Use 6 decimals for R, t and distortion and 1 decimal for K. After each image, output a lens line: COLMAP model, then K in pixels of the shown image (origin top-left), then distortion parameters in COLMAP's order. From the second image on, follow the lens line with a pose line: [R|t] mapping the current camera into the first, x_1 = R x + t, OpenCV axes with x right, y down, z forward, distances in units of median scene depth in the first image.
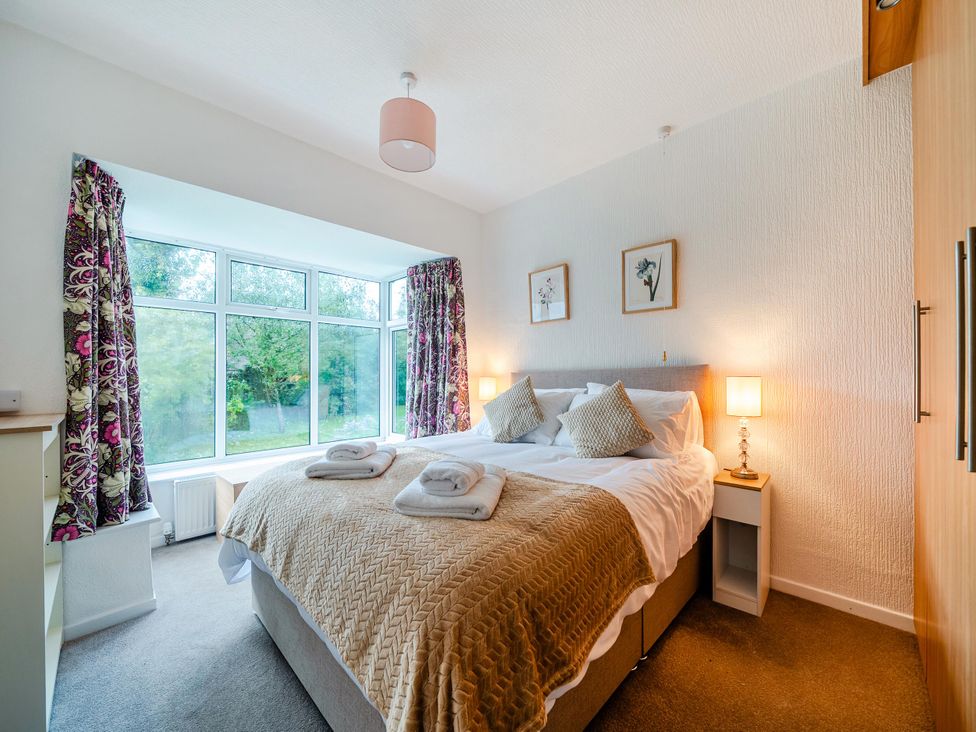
lens RADIAL K [[372.9, 0, 484.1], [0, 372.9, 368.7], [0, 0, 1]] dist [-0.005189, -0.000421]
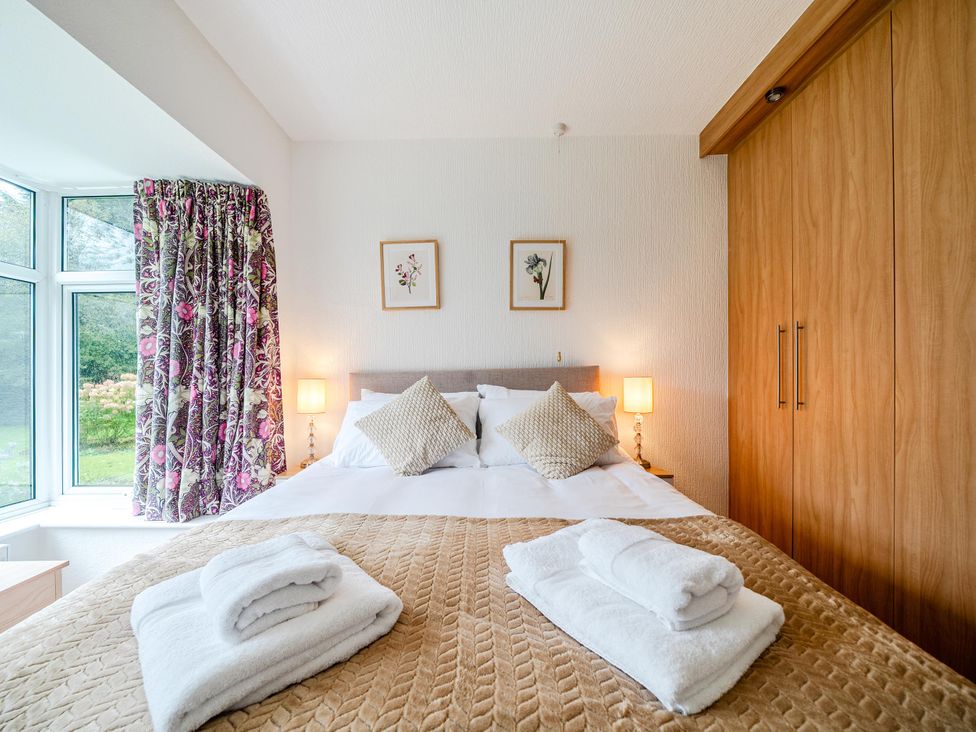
lens RADIAL K [[372.9, 0, 484.1], [0, 372.9, 368.7], [0, 0, 1]] dist [-0.005189, -0.000421]
pose [[0.724449, 0.008223, 0.689280, -0.233920], [-0.011851, 0.999930, 0.000526, -0.000247], [-0.689227, -0.008550, 0.724495, 0.288443]]
